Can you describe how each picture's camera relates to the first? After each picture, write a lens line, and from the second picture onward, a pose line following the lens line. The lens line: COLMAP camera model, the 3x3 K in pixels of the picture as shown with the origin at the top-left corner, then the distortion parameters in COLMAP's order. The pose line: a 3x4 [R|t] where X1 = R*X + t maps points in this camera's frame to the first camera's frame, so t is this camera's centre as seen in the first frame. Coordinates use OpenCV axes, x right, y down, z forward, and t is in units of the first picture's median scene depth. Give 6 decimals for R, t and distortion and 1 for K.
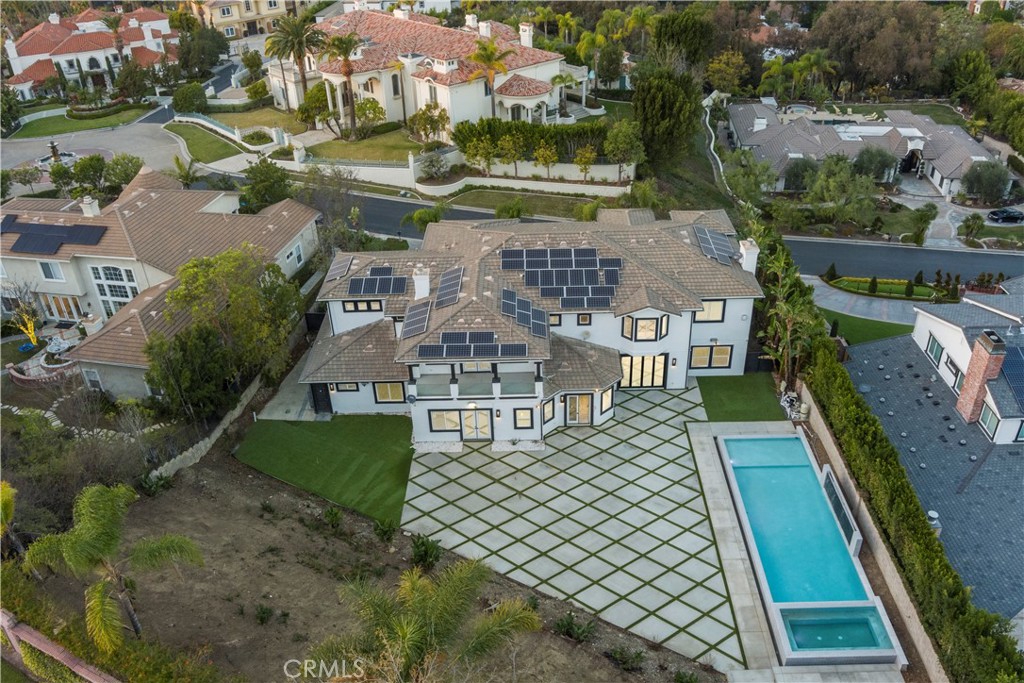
lens RADIAL K [[869.9, 0, 531.6], [0, 869.9, 342.0], [0, 0, 1]] dist [-0.069510, -0.001785]
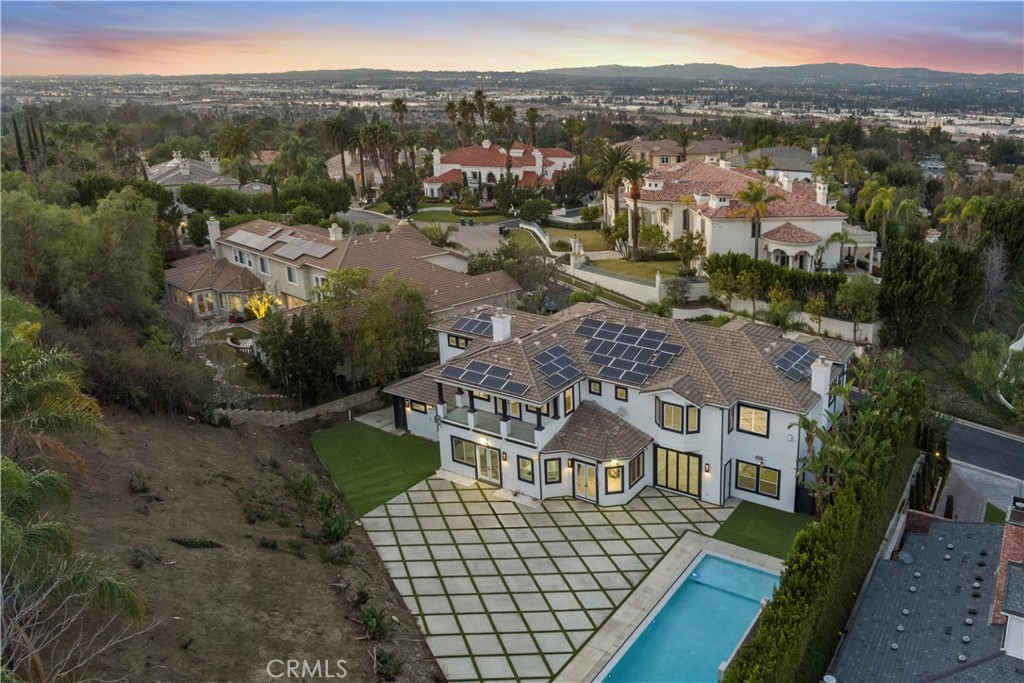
lens RADIAL K [[861.9, 0, 512.4], [0, 861.9, 290.7], [0, 0, 1]] dist [-0.064837, -0.002606]
pose [[0.857295, 0.198692, -0.474938, 0.376861], [-0.314477, 0.932517, -0.177529, 0.072886], [0.407614, 0.301552, 0.861926, 0.093366]]
